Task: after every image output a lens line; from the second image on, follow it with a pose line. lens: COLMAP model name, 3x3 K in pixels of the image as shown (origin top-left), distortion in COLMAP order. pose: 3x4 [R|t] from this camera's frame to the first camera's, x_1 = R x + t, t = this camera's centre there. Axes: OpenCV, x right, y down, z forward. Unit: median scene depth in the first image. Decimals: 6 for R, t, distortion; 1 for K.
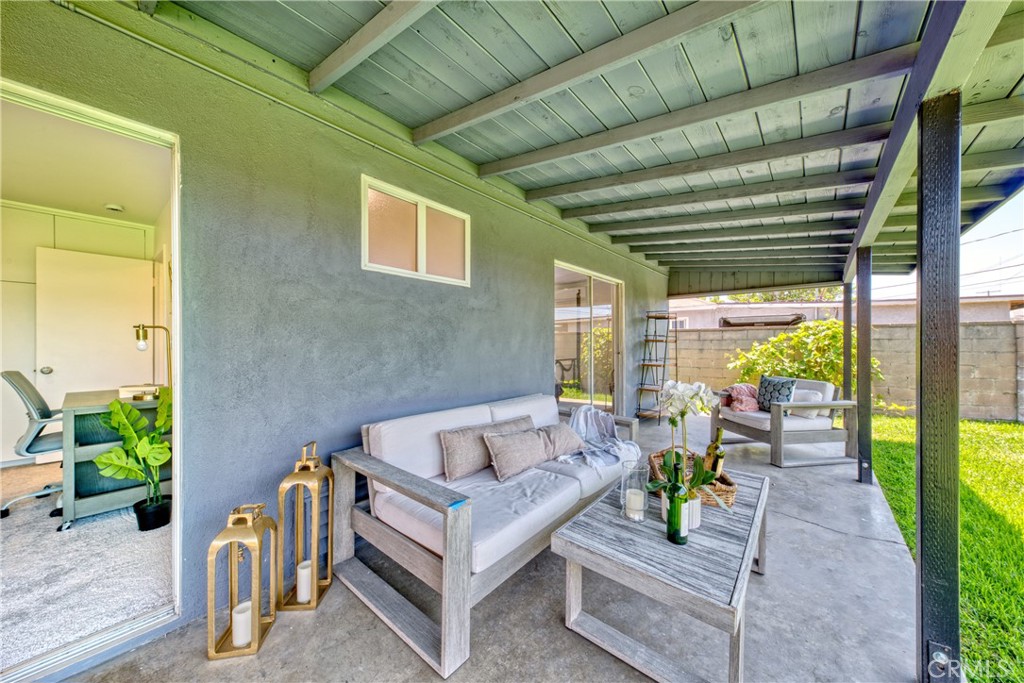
lens RADIAL K [[355.9, 0, 517.7], [0, 355.9, 342.4], [0, 0, 1]] dist [0.019671, -0.006042]
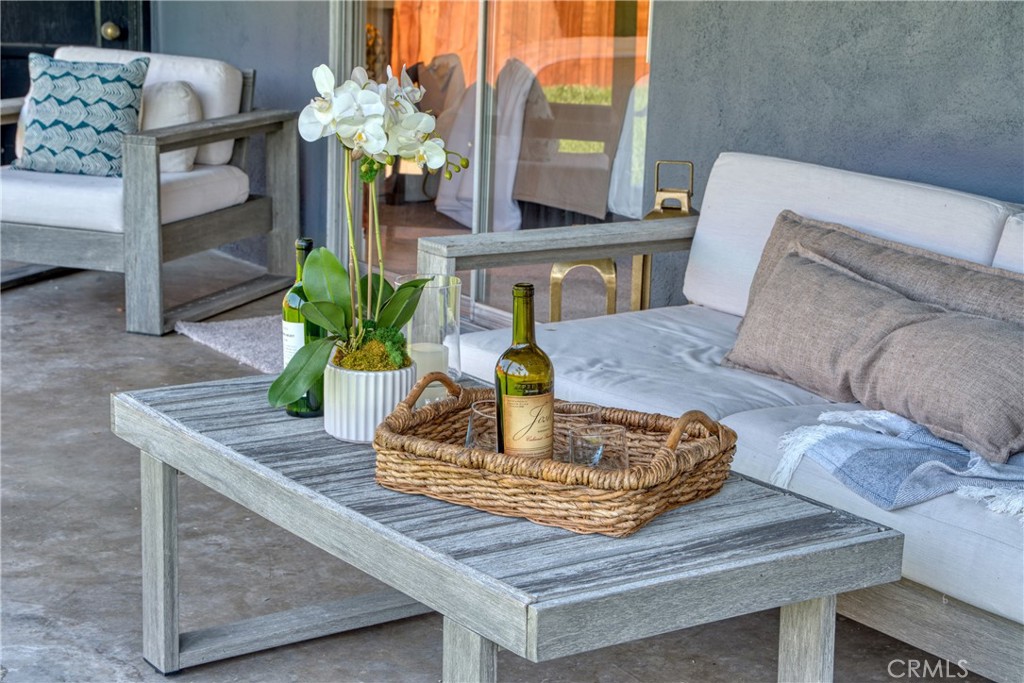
lens RADIAL K [[1924.5, 0, 512.0], [0, 1924.5, 341.5], [0, 0, 1]] dist [0.229192, 0.099318]
pose [[-0.264057, 0.190045, -0.945598, 1.239597], [-0.029800, 0.978320, 0.204943, -0.015518], [0.964047, 0.082295, -0.252669, 0.868875]]
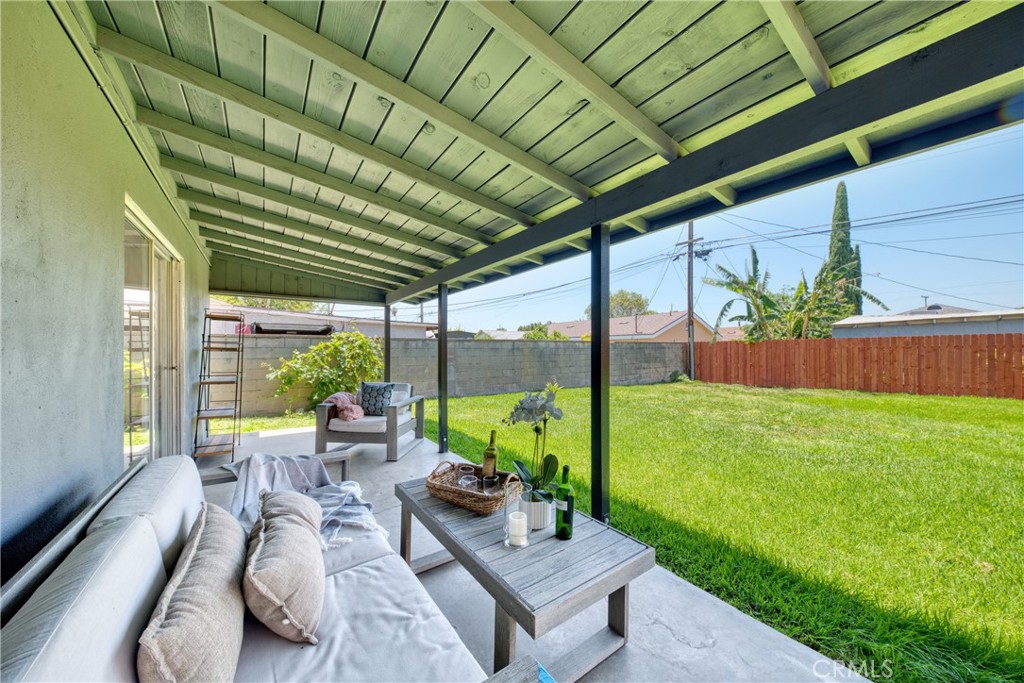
lens RADIAL K [[353.9, 0, 507.5], [0, 353.9, 355.1], [0, 0, 1]] dist [0.000390, -0.008771]
pose [[0.258217, -0.014443, 0.965979, -0.299818], [-0.001680, 0.999880, 0.015399, -0.007695], [-0.966086, -0.005599, 0.258161, 0.425847]]
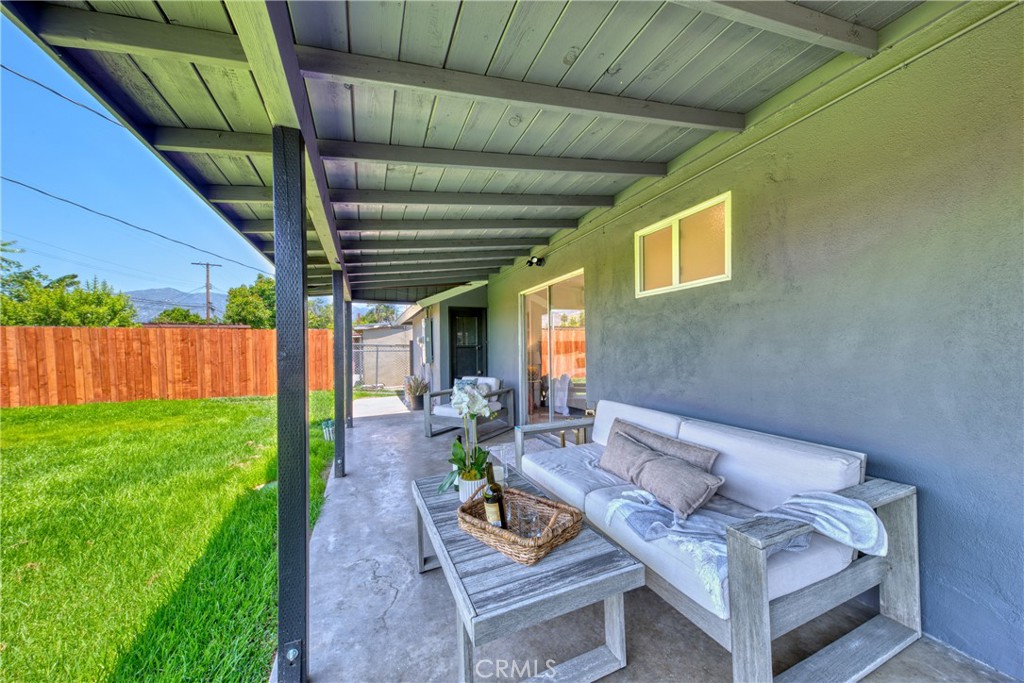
lens RADIAL K [[355.9, 0, 517.7], [0, 355.9, 342.4], [0, 0, 1]] dist [0.019671, -0.006042]
pose [[-0.452529, -0.007410, -0.891719, 0.776620], [0.023818, 0.999508, -0.020393, -0.006723], [0.891432, -0.030468, -0.452130, 0.890803]]
